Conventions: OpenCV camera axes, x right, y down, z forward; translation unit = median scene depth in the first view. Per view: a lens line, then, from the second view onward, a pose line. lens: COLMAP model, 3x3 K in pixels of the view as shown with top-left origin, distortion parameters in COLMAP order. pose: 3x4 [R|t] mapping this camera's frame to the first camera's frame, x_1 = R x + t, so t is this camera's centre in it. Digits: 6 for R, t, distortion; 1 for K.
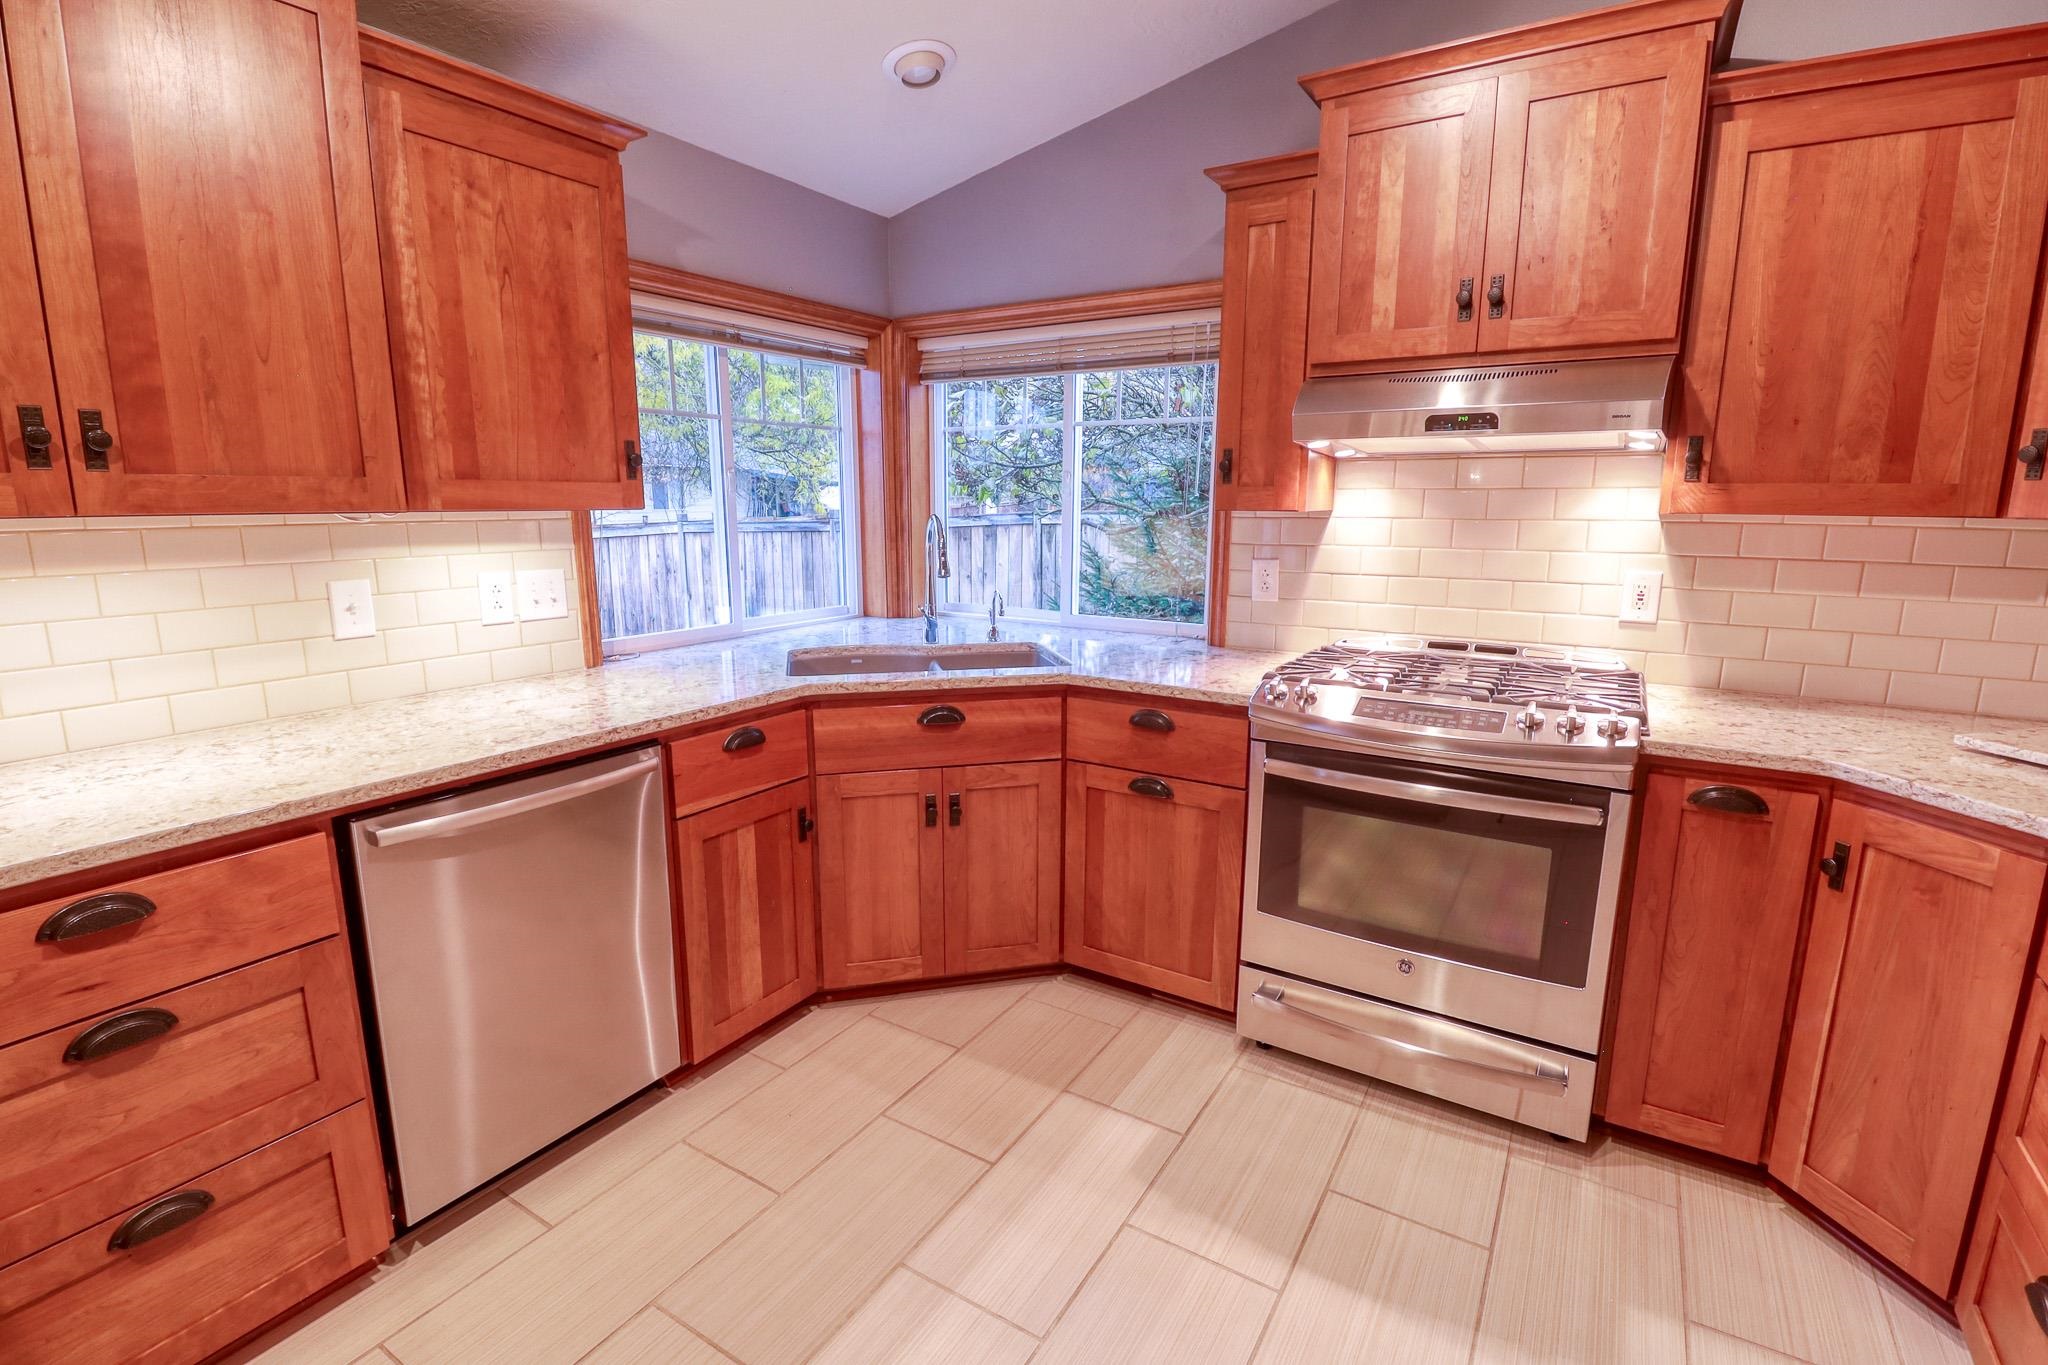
lens RADIAL K [[948.9, 0, 1022.2], [0, 948.9, 682.1], [0, 0, 1]] dist [-0.005253, -0.010813]
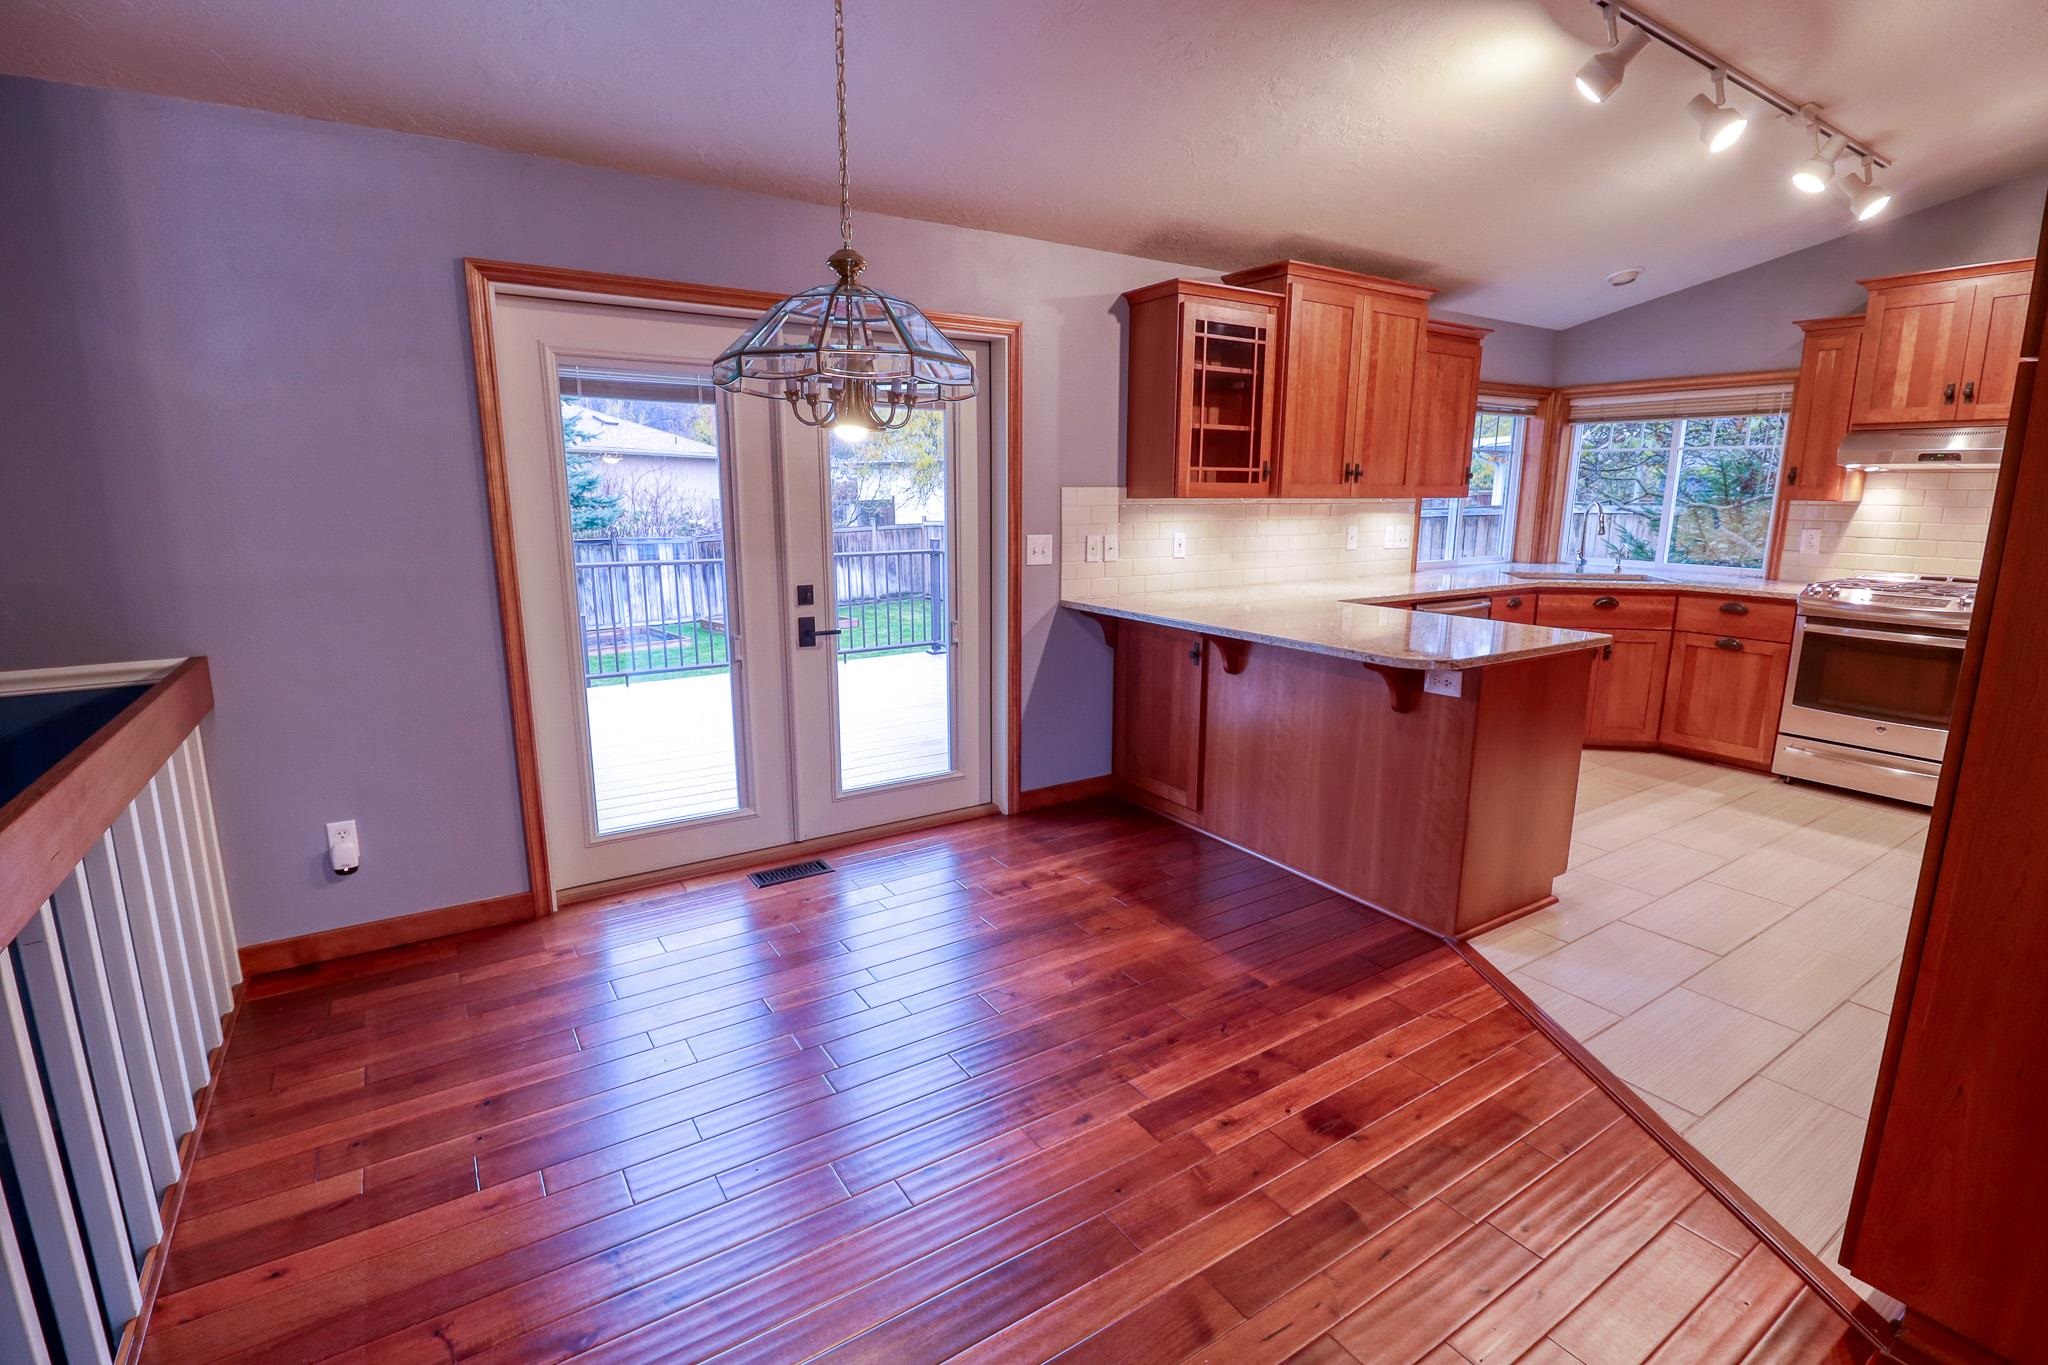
lens RADIAL K [[948.9, 0, 1015.7], [0, 948.9, 682.9], [0, 0, 1]] dist [-0.005253, -0.010813]
pose [[0.906363, 0.081445, -0.414575, -0.414507], [-0.078245, 0.996627, 0.024729, 0.281377], [0.415191, 0.010025, 0.909679, -1.471102]]
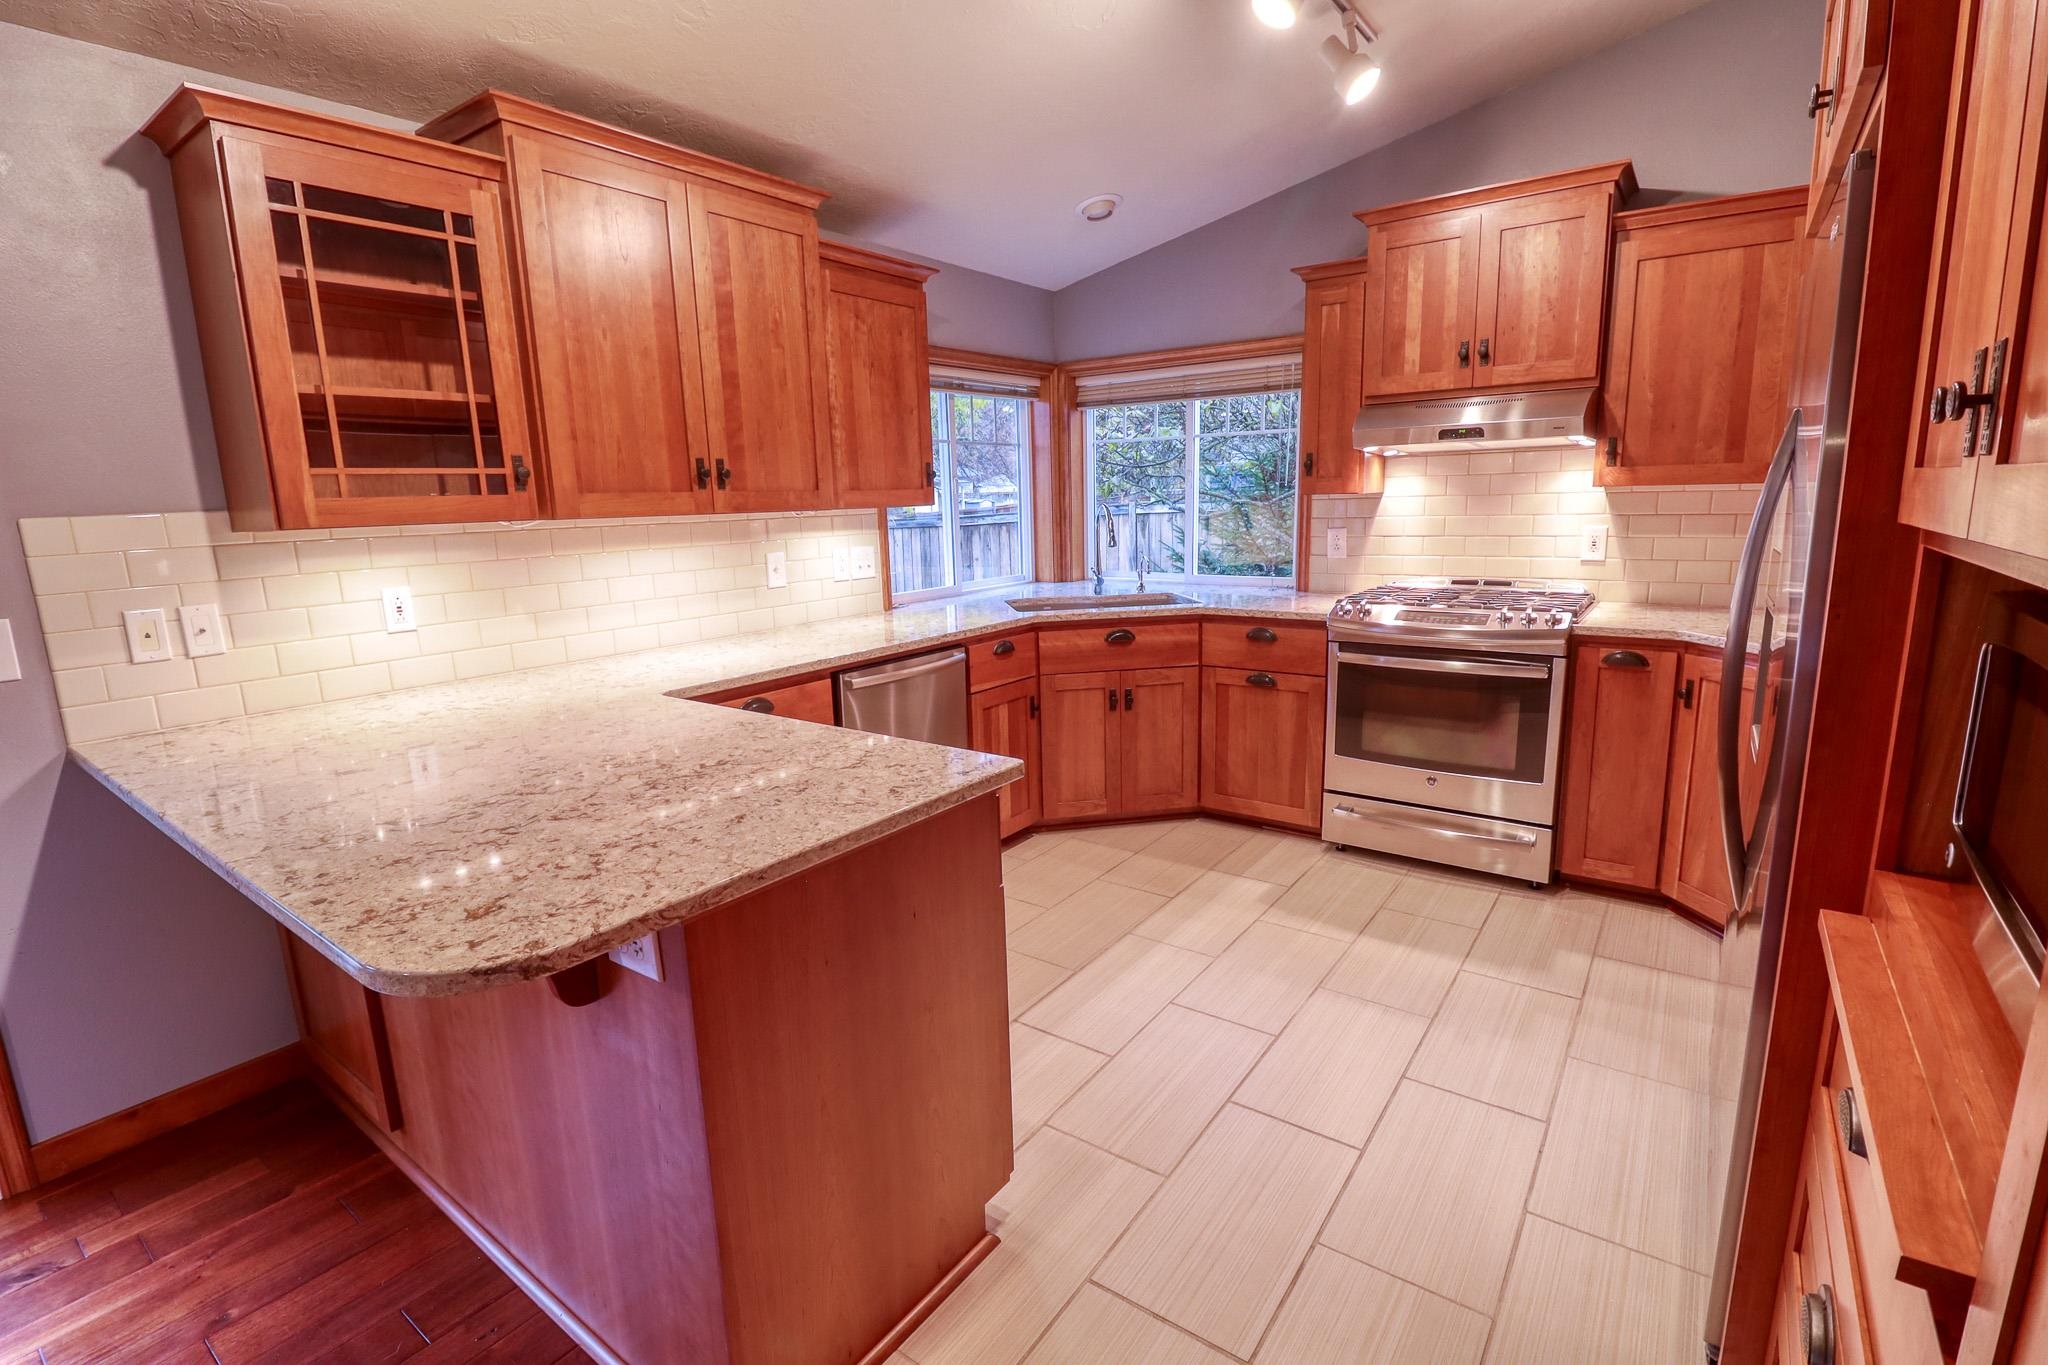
lens RADIAL K [[948.9, 0, 1020.1], [0, 948.9, 681.9], [0, 0, 1]] dist [-0.005253, -0.010813]
pose [[0.996942, -0.017324, -0.076207, -0.144705], [0.017667, 0.999837, 0.003822, 0.111726], [0.076128, -0.005157, 0.997085, -0.583633]]
